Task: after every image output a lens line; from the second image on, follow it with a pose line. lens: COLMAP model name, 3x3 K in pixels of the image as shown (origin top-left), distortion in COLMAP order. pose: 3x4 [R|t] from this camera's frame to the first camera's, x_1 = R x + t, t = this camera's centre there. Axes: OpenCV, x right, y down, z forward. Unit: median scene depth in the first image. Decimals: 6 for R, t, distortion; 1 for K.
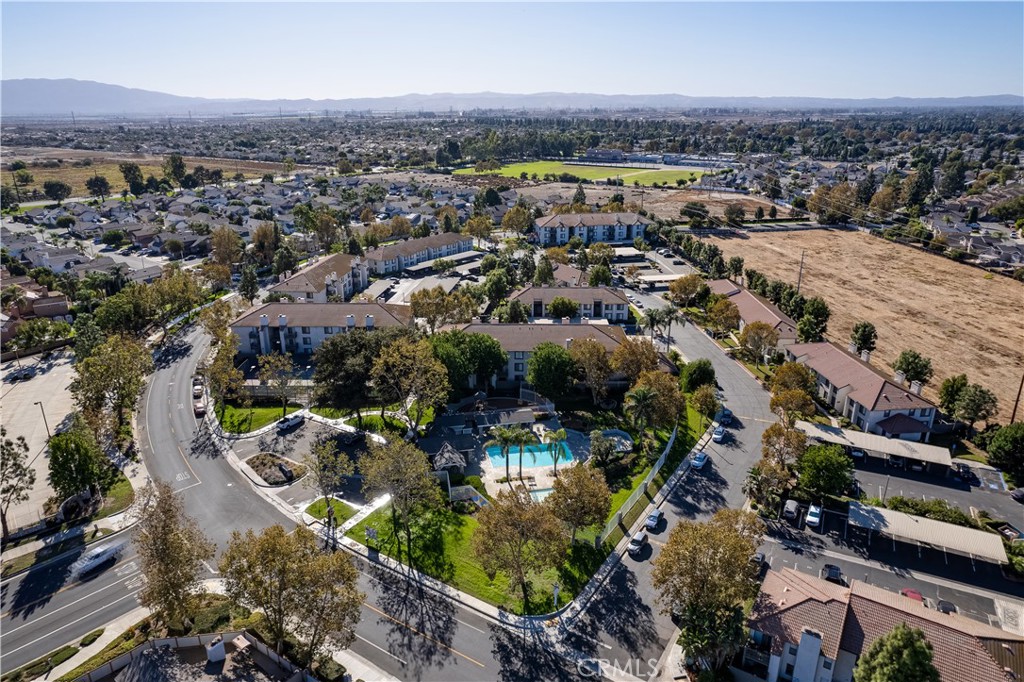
lens RADIAL K [[708.2, 0, 552.6], [0, 708.2, 339.7], [0, 0, 1]] dist [-0.045297, 0.000306]
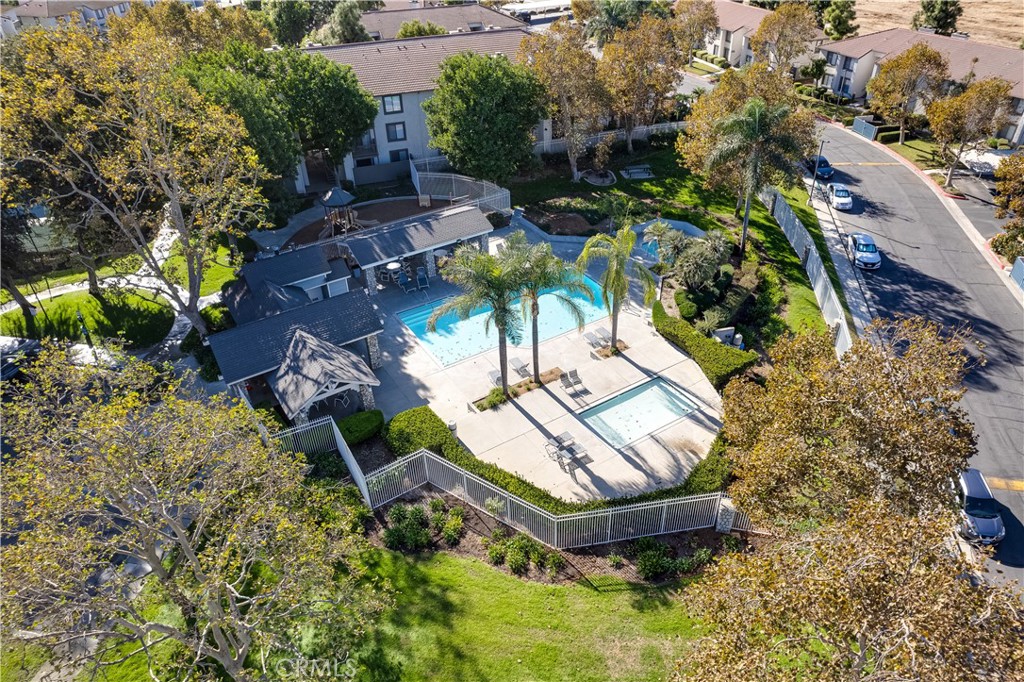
lens RADIAL K [[708.2, 0, 552.6], [0, 708.2, 339.7], [0, 0, 1]] dist [-0.045297, 0.000306]
pose [[0.945061, -0.213030, 0.247948, -0.108781], [0.146042, 0.953738, 0.262784, 0.072128], [-0.292459, -0.212136, 0.932452, 0.589855]]
